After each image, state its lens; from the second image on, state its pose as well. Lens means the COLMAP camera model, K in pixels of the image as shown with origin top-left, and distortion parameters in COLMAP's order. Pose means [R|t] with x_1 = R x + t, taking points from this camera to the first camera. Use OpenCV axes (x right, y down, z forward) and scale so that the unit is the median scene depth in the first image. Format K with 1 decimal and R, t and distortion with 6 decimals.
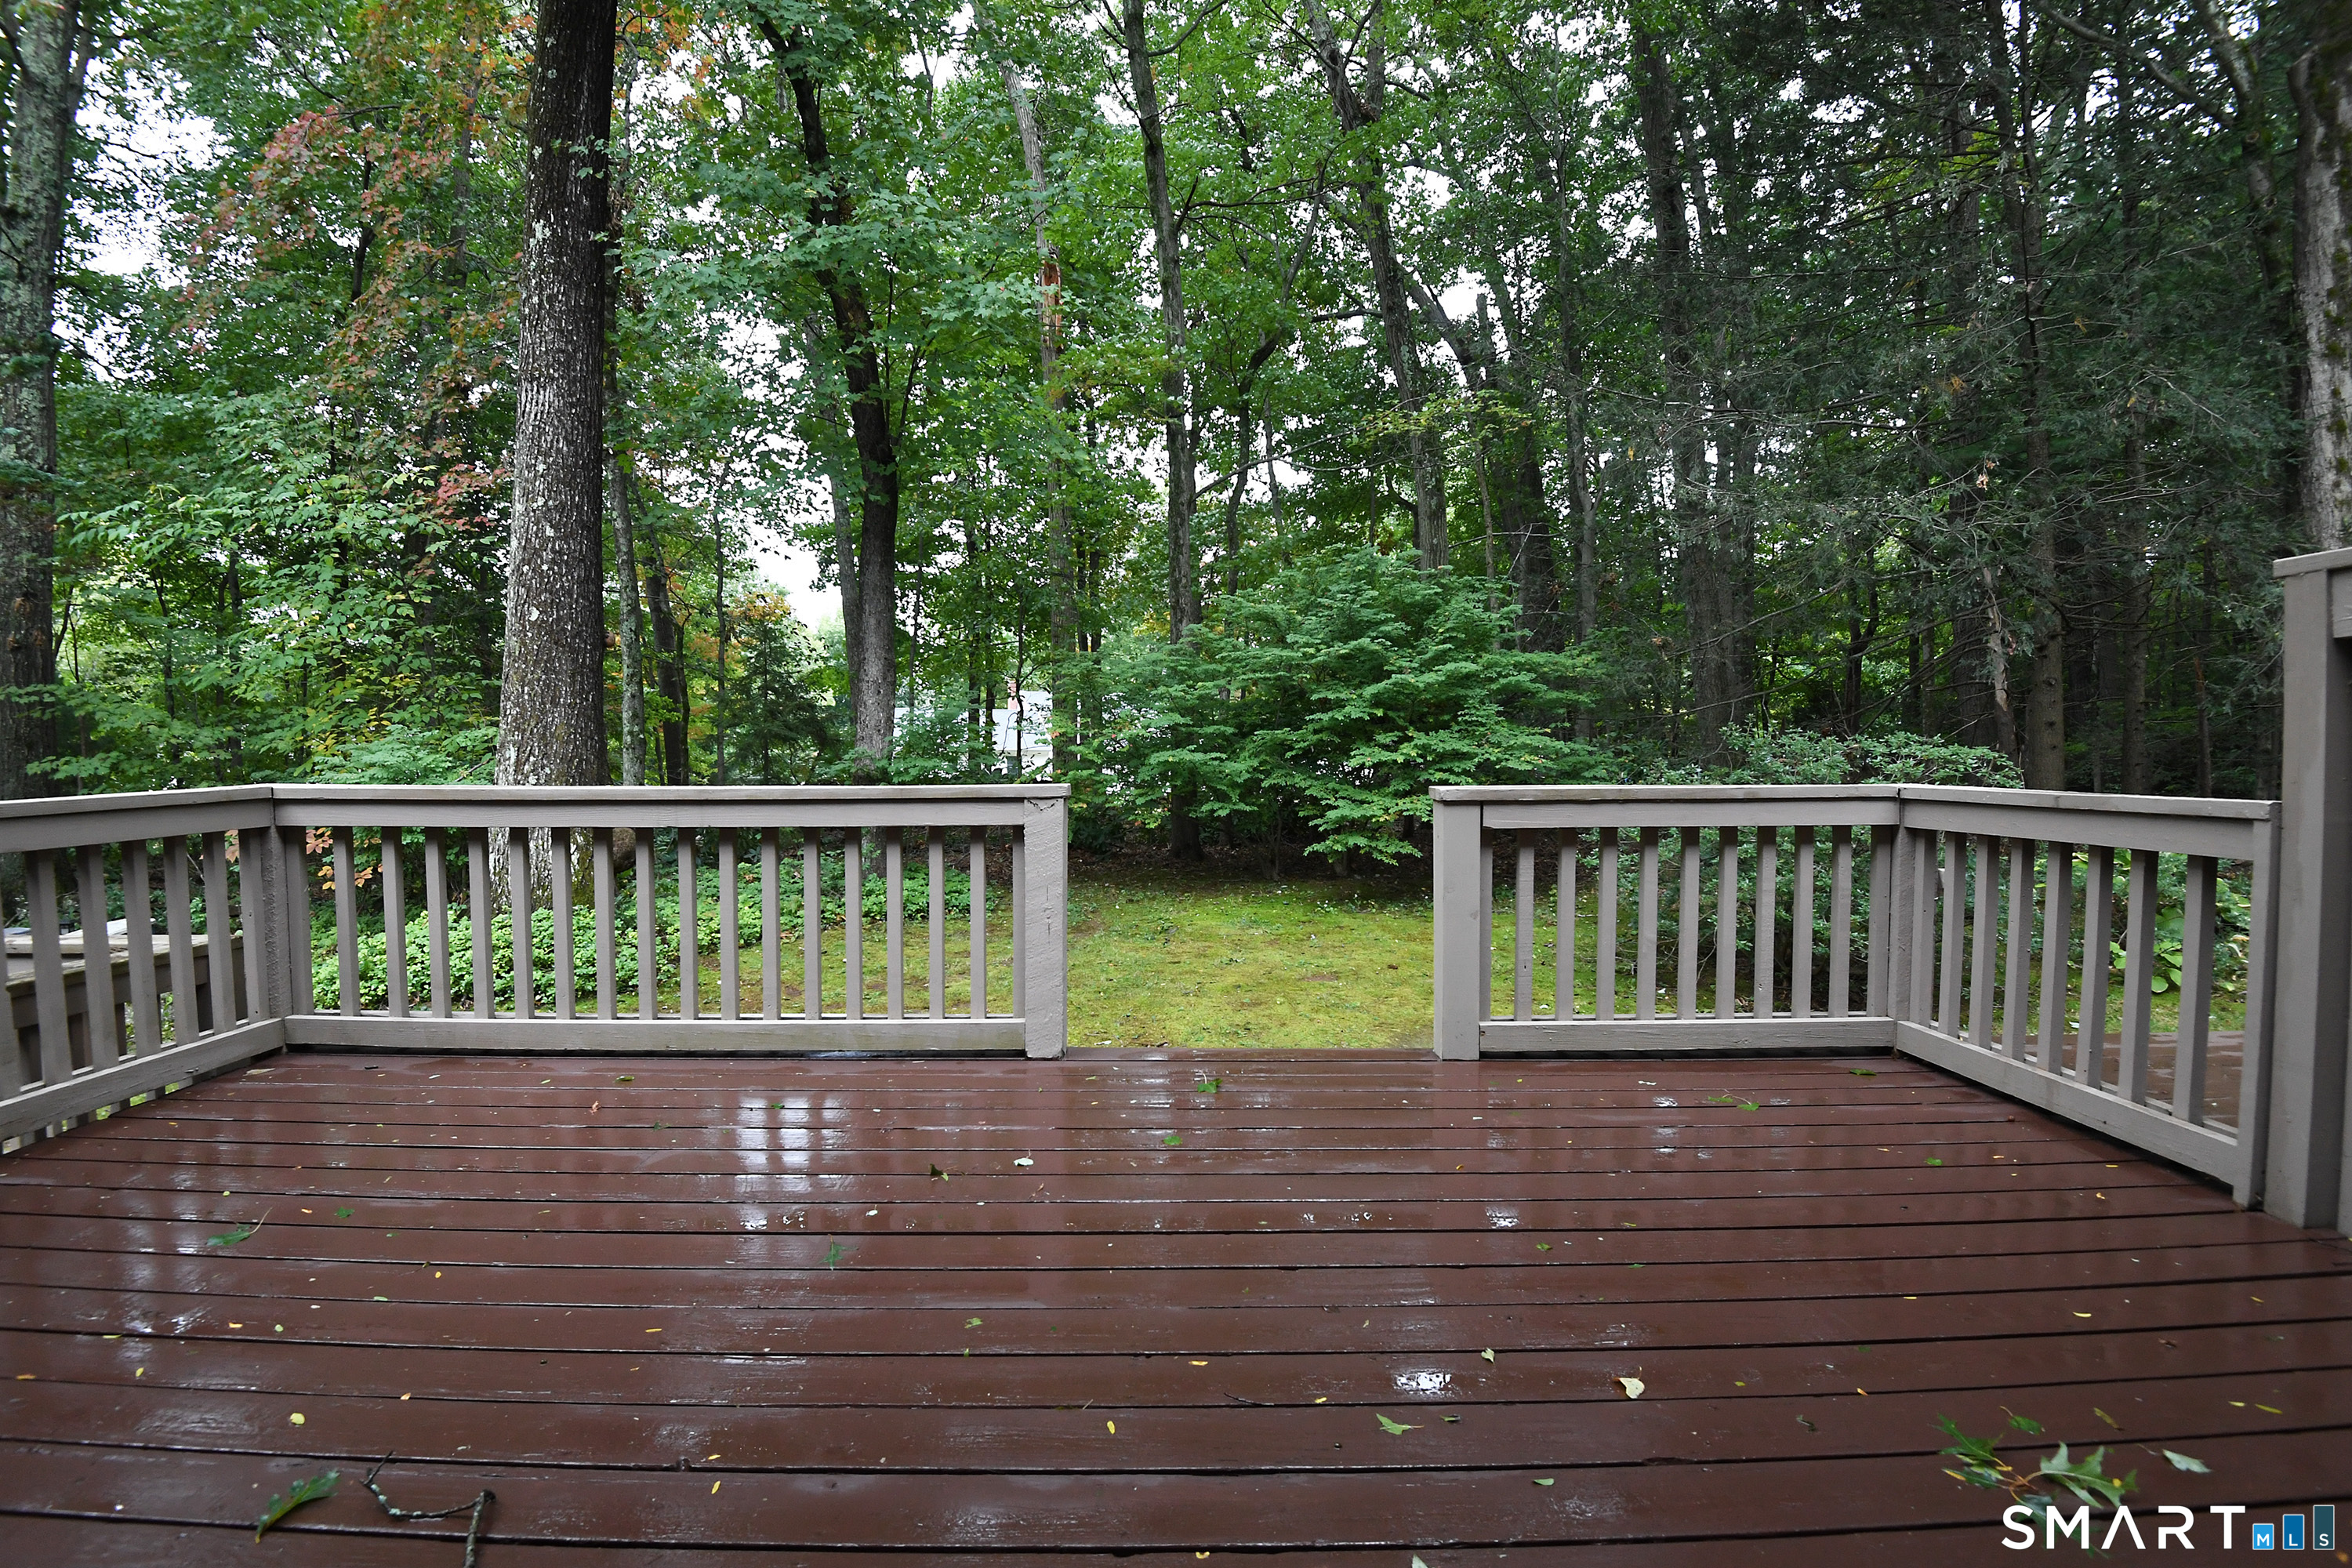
lens RADIAL K [[1075.5, 0, 1173.6], [0, 1075.5, 796.2], [0, 0, 1]] dist [-0.000795, -0.000017]
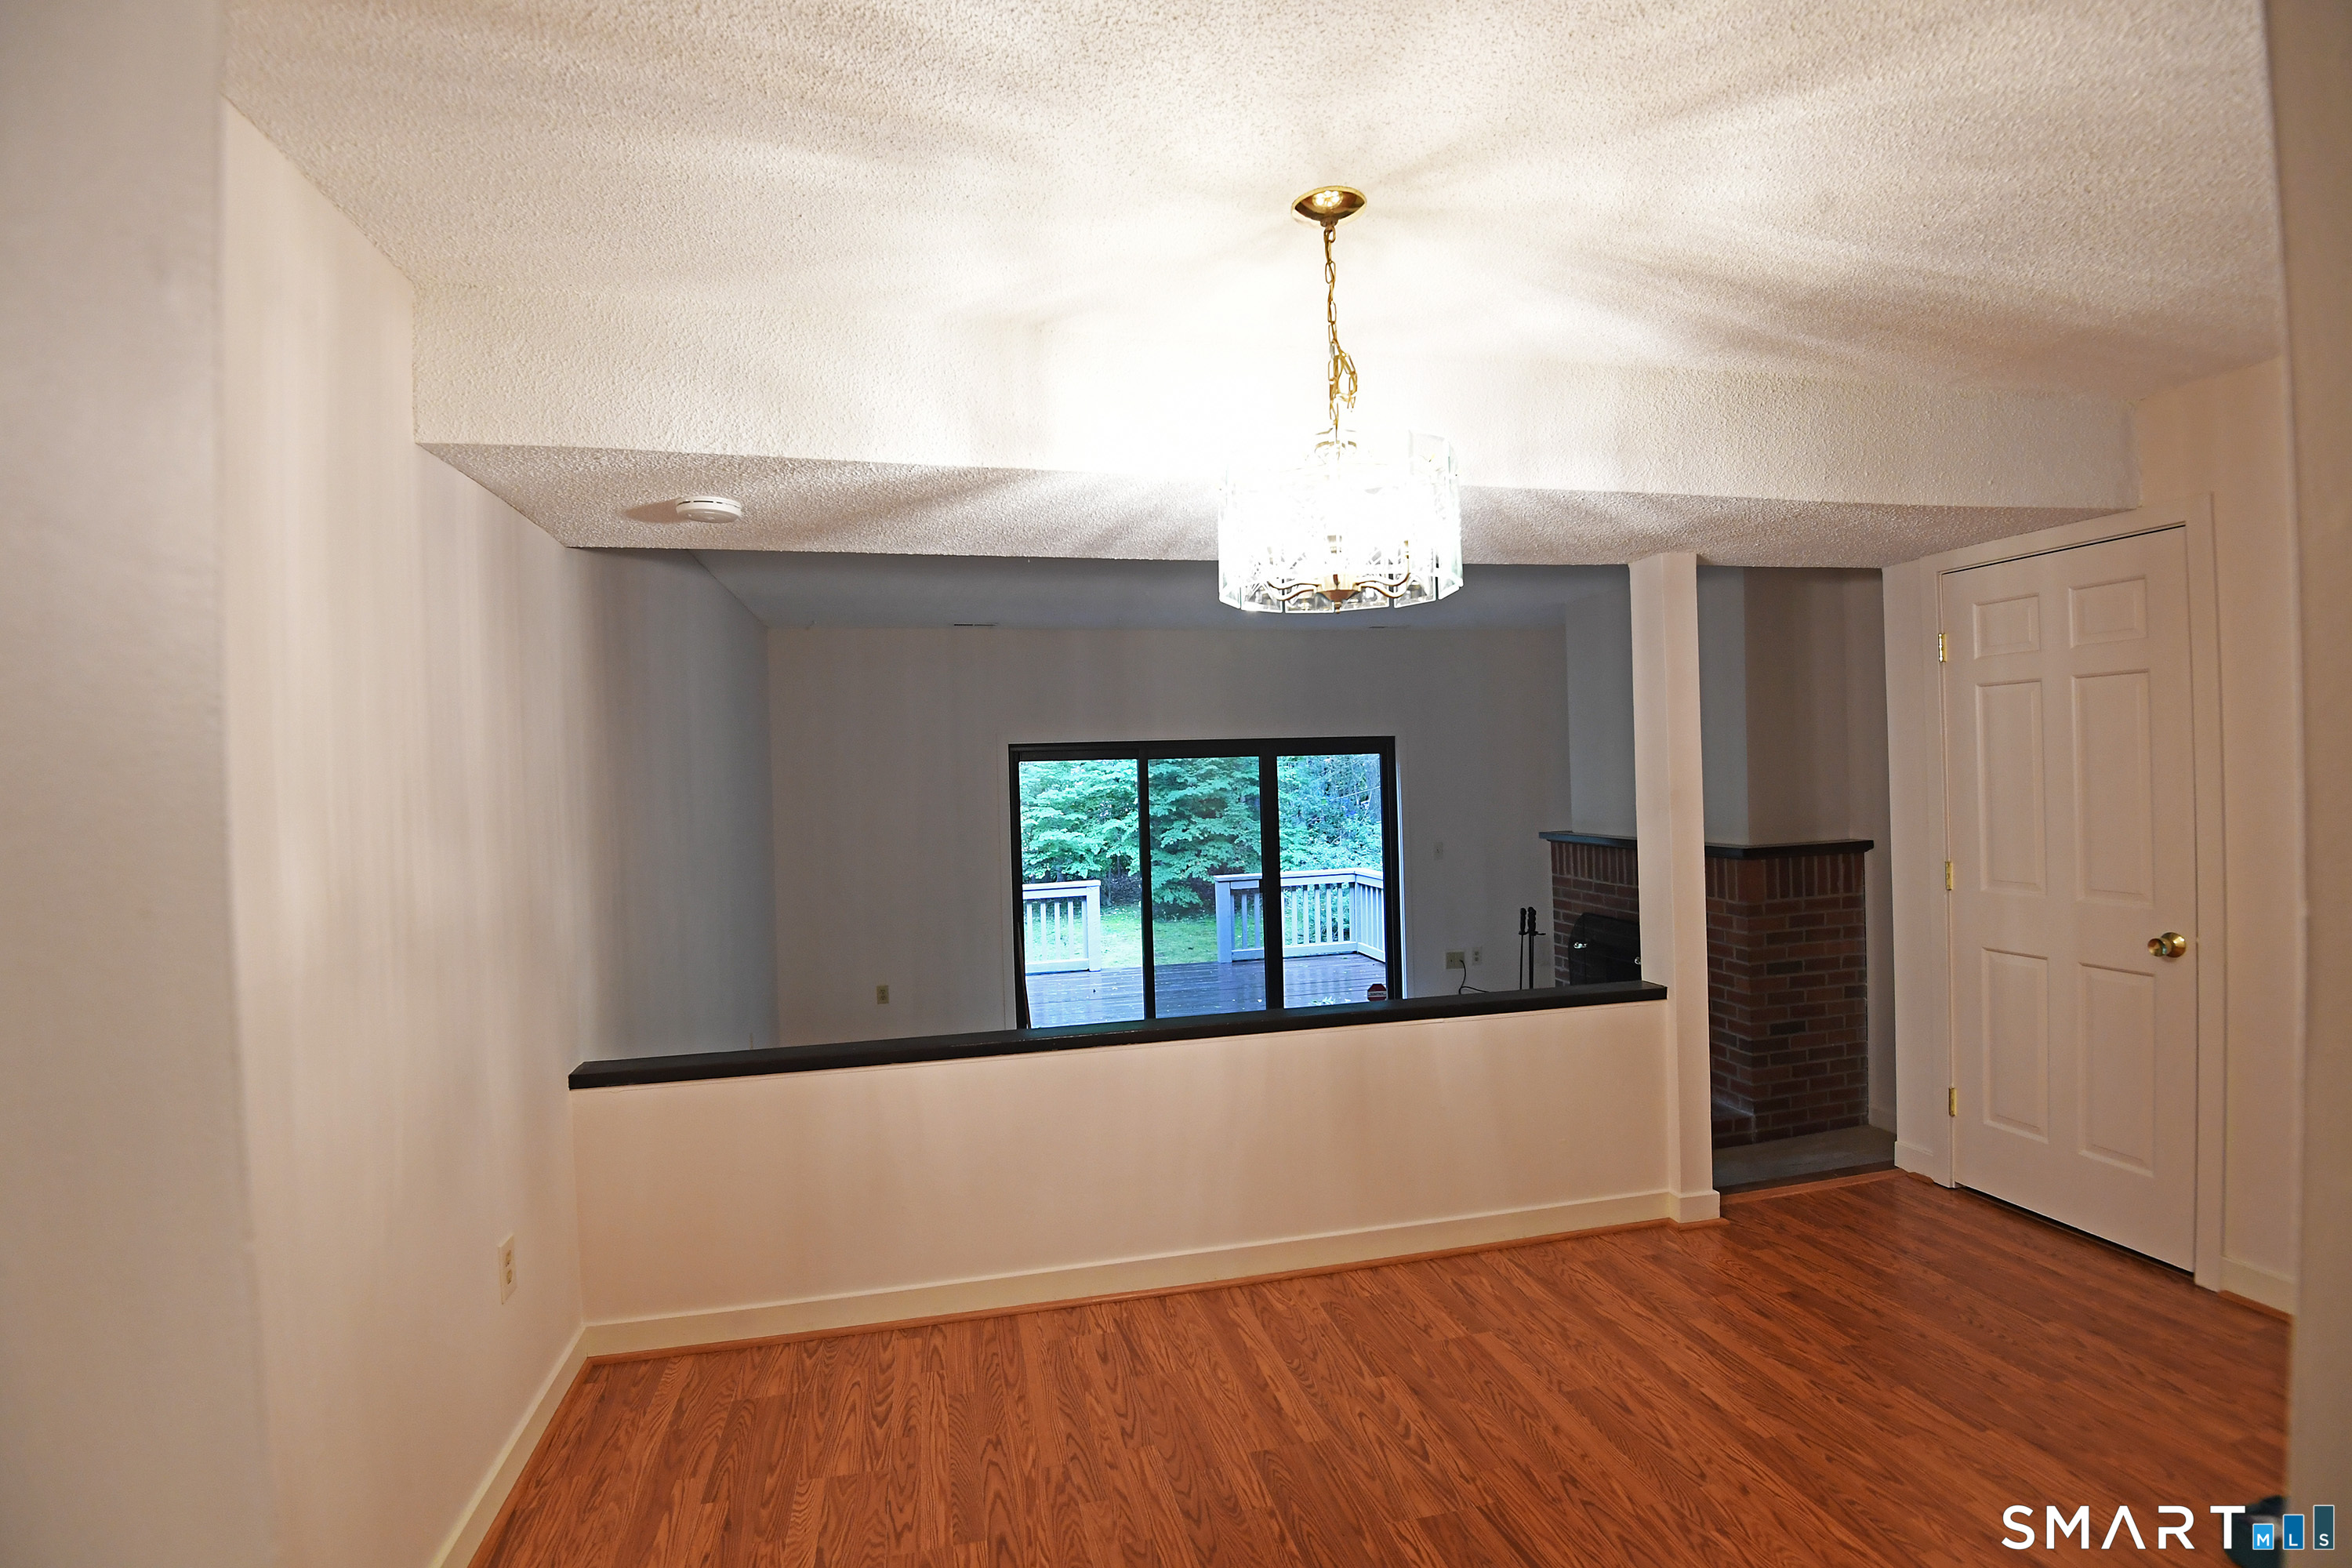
lens RADIAL K [[1075.5, 0, 1175.2], [0, 1075.5, 782.9], [0, 0, 1]] dist [-0.000795, -0.000017]
pose [[0.976196, -0.024504, 0.215501, -0.539081], [0.032991, 0.998812, -0.035874, -0.170625], [-0.214366, 0.042130, 0.975844, -2.036271]]
